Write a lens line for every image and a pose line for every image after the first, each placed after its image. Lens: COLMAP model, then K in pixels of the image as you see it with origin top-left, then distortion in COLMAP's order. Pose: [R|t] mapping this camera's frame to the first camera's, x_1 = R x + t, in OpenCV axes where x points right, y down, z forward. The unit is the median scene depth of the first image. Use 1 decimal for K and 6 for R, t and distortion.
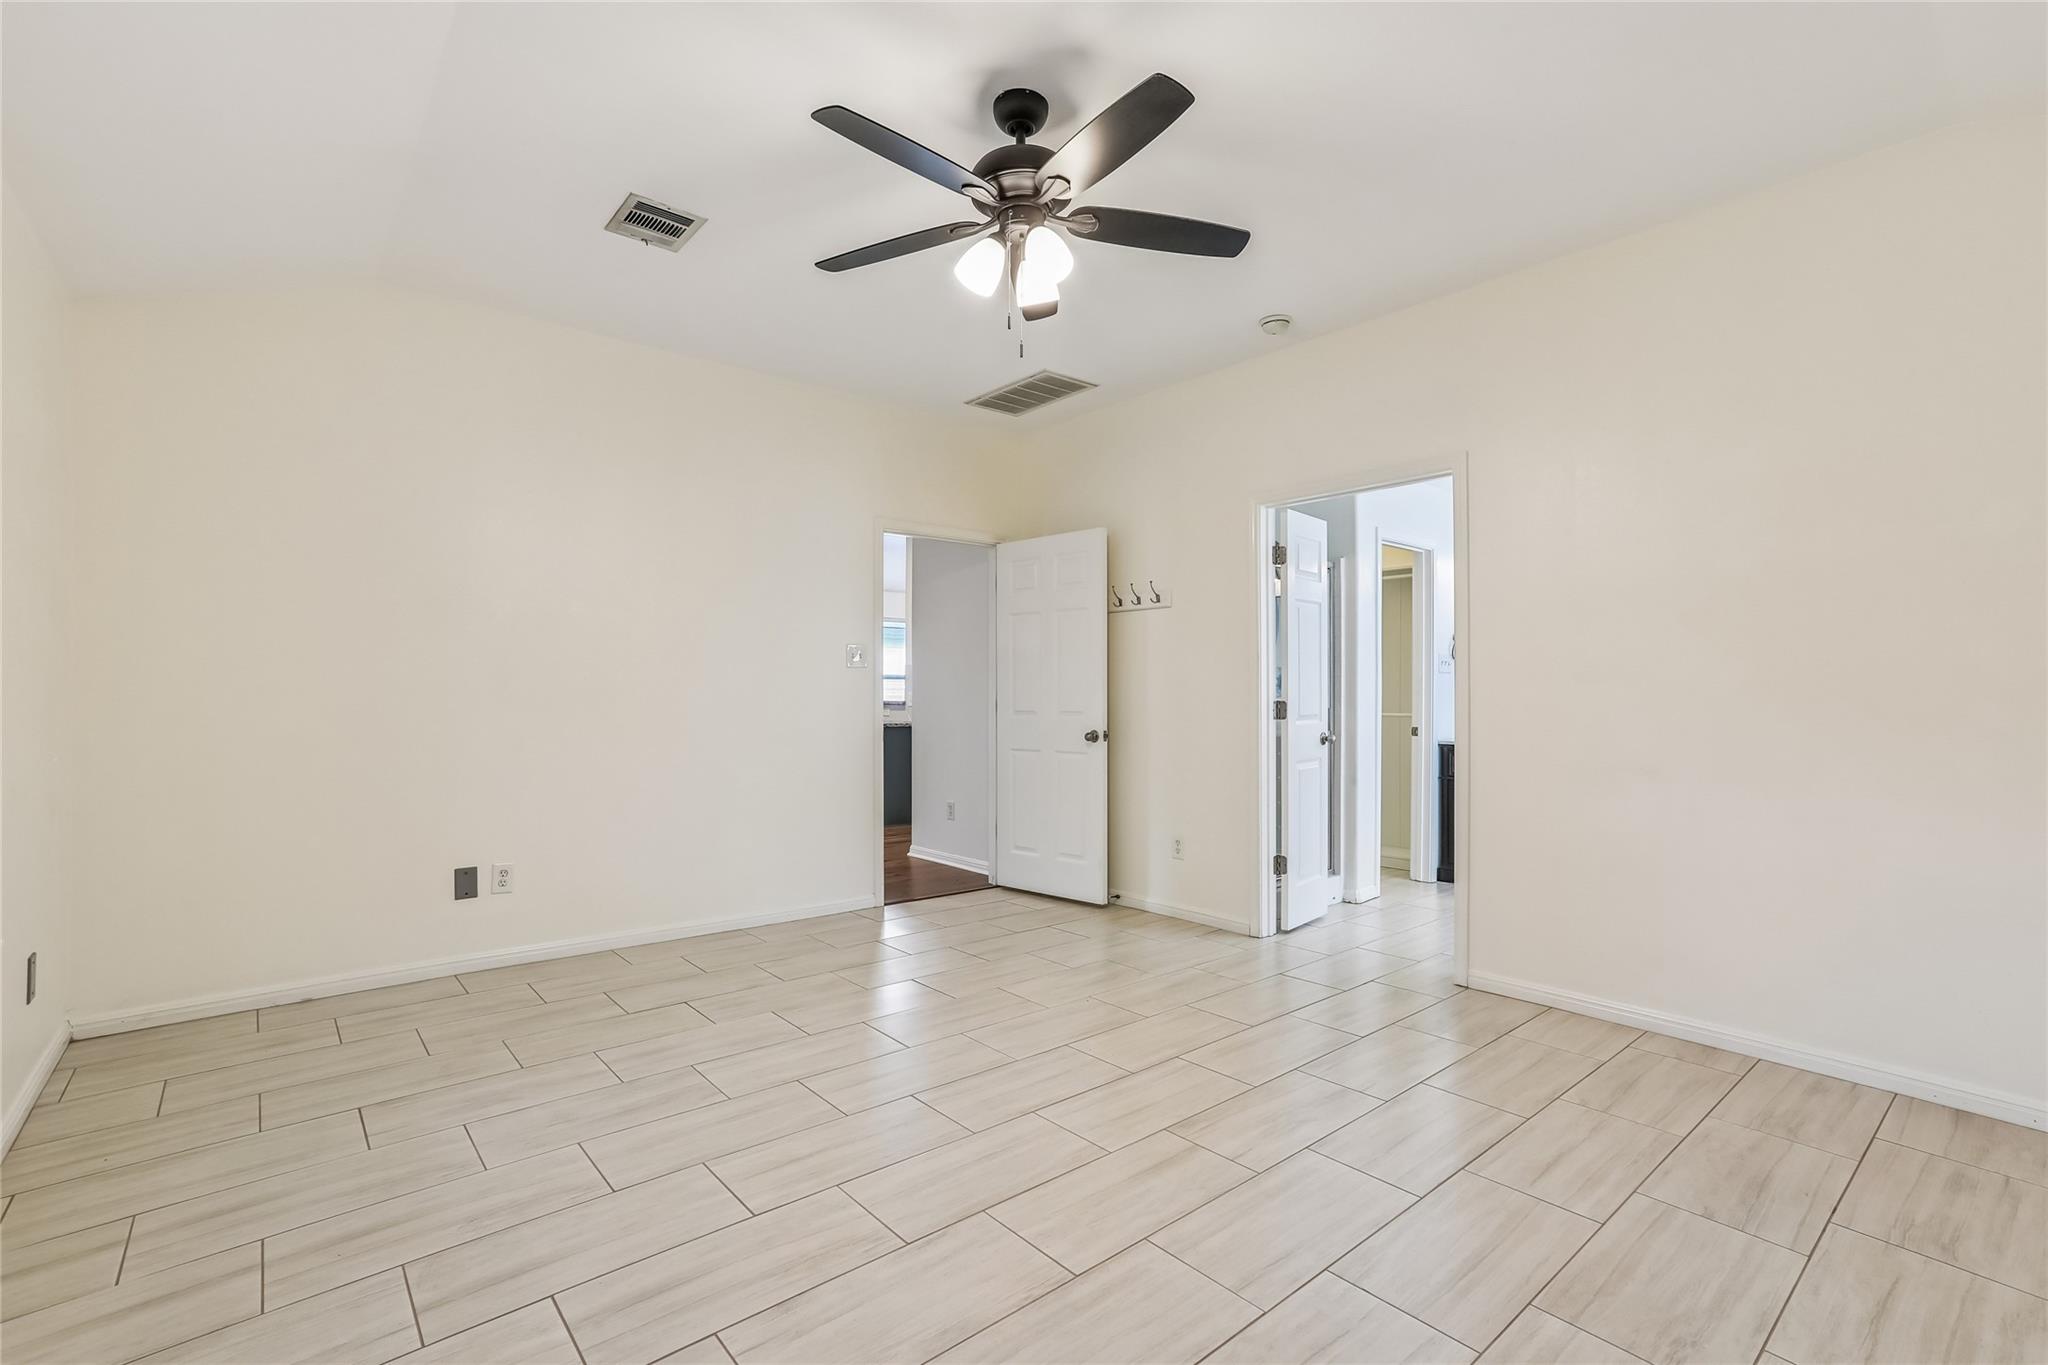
lens RADIAL K [[938.5, 0, 1024.7], [0, 938.5, 688.7], [0, 0, 1]] dist [-0.025734, 0.000274]
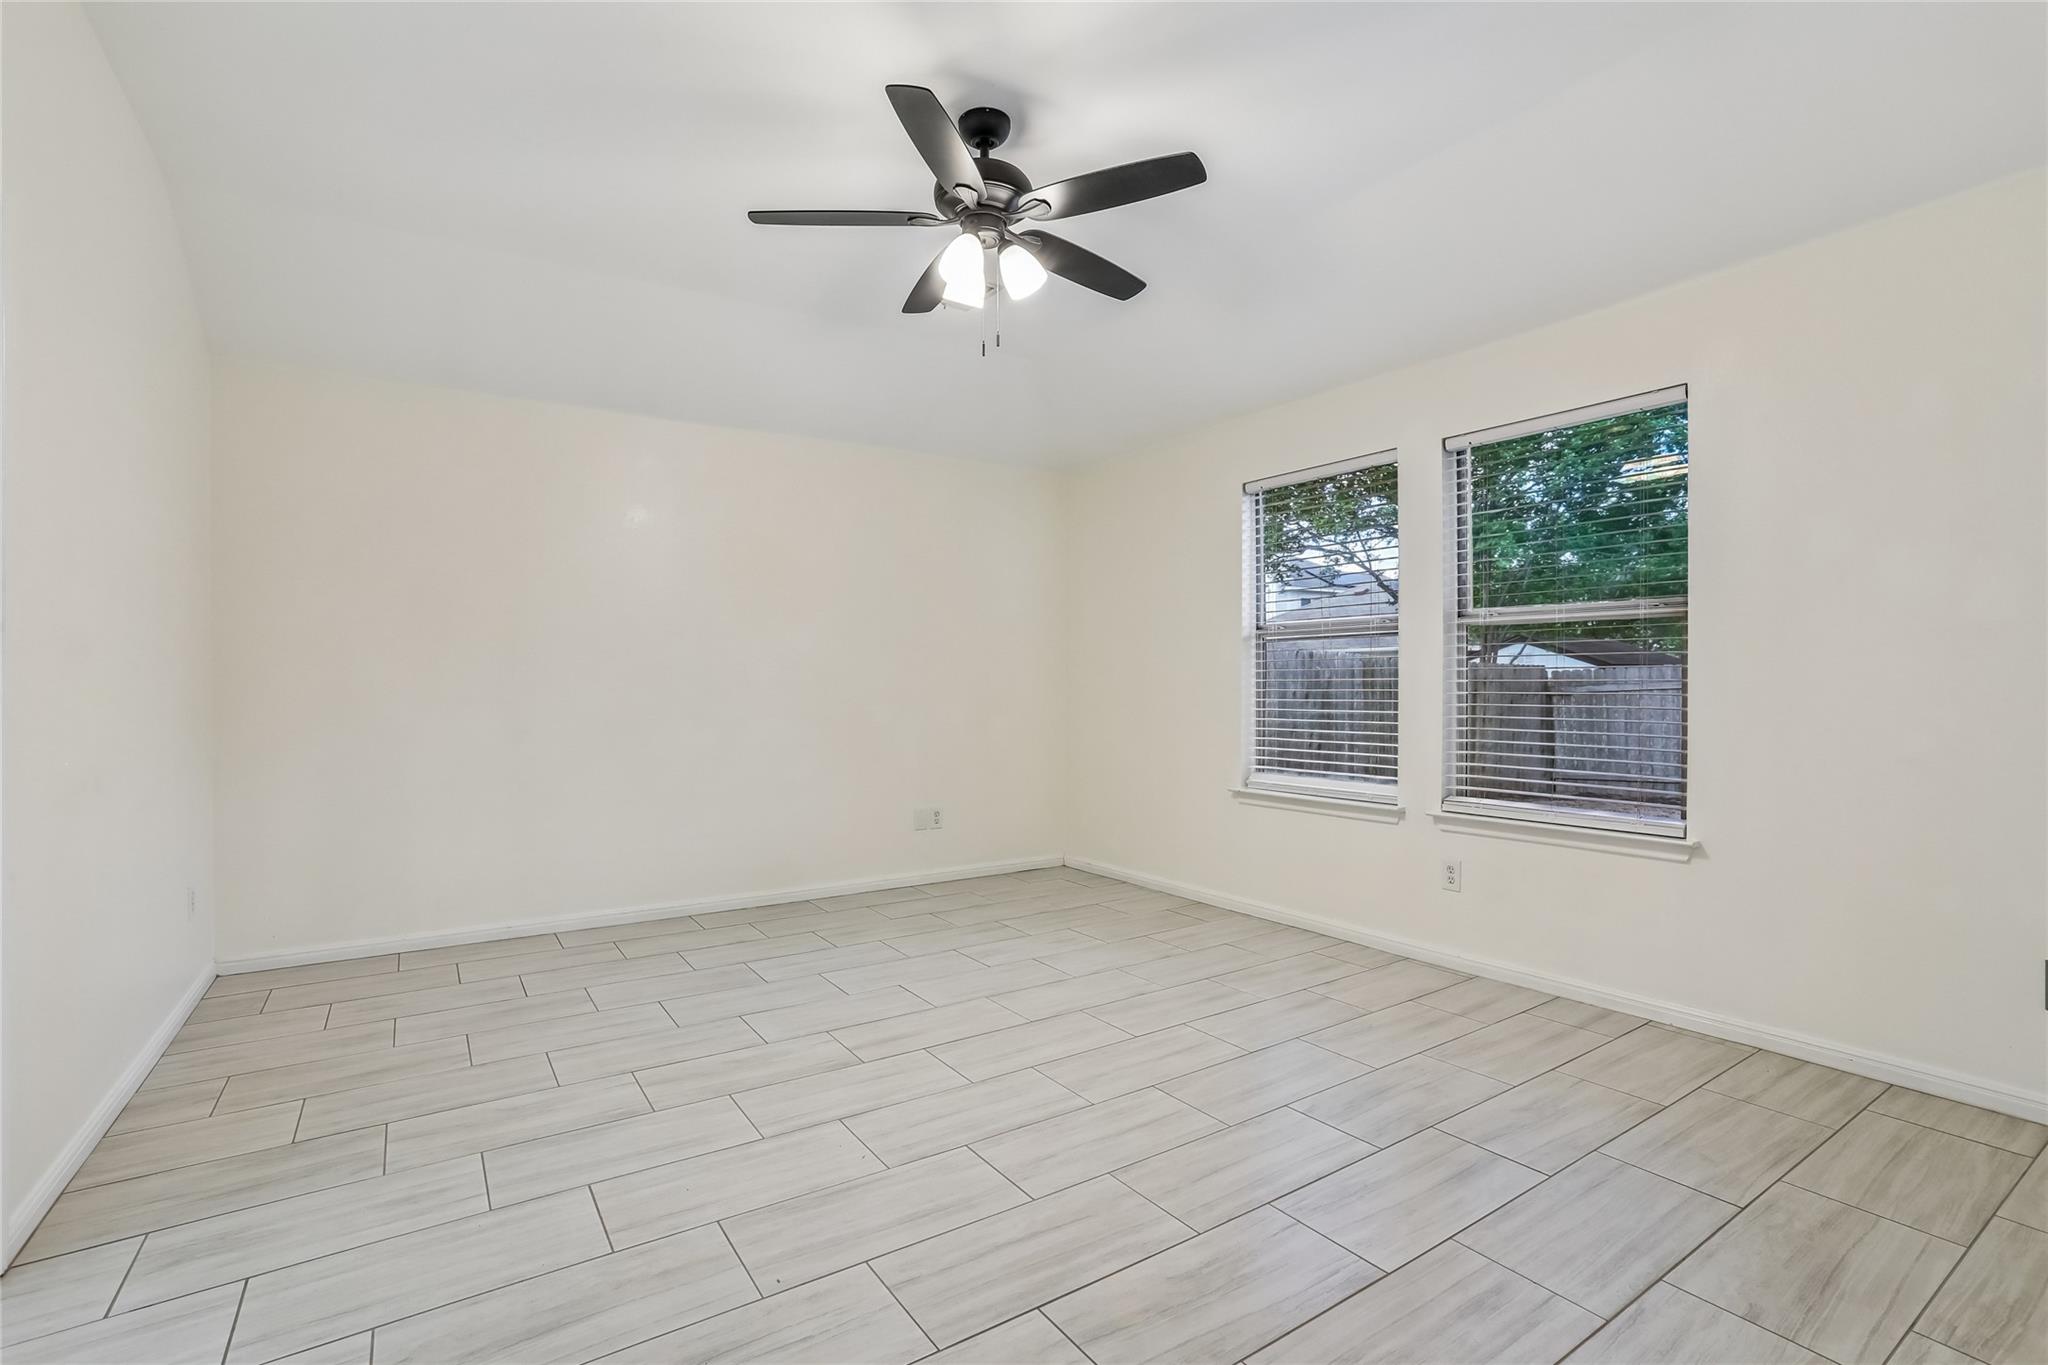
lens RADIAL K [[938.5, 0, 1028.7], [0, 938.5, 684.8], [0, 0, 1]] dist [-0.025734, 0.000274]
pose [[-0.993861, 0.000488, 0.110634, -0.171076], [-0.000360, 0.999971, -0.007641, 0.021814], [-0.110635, -0.007634, -0.993832, 2.075585]]
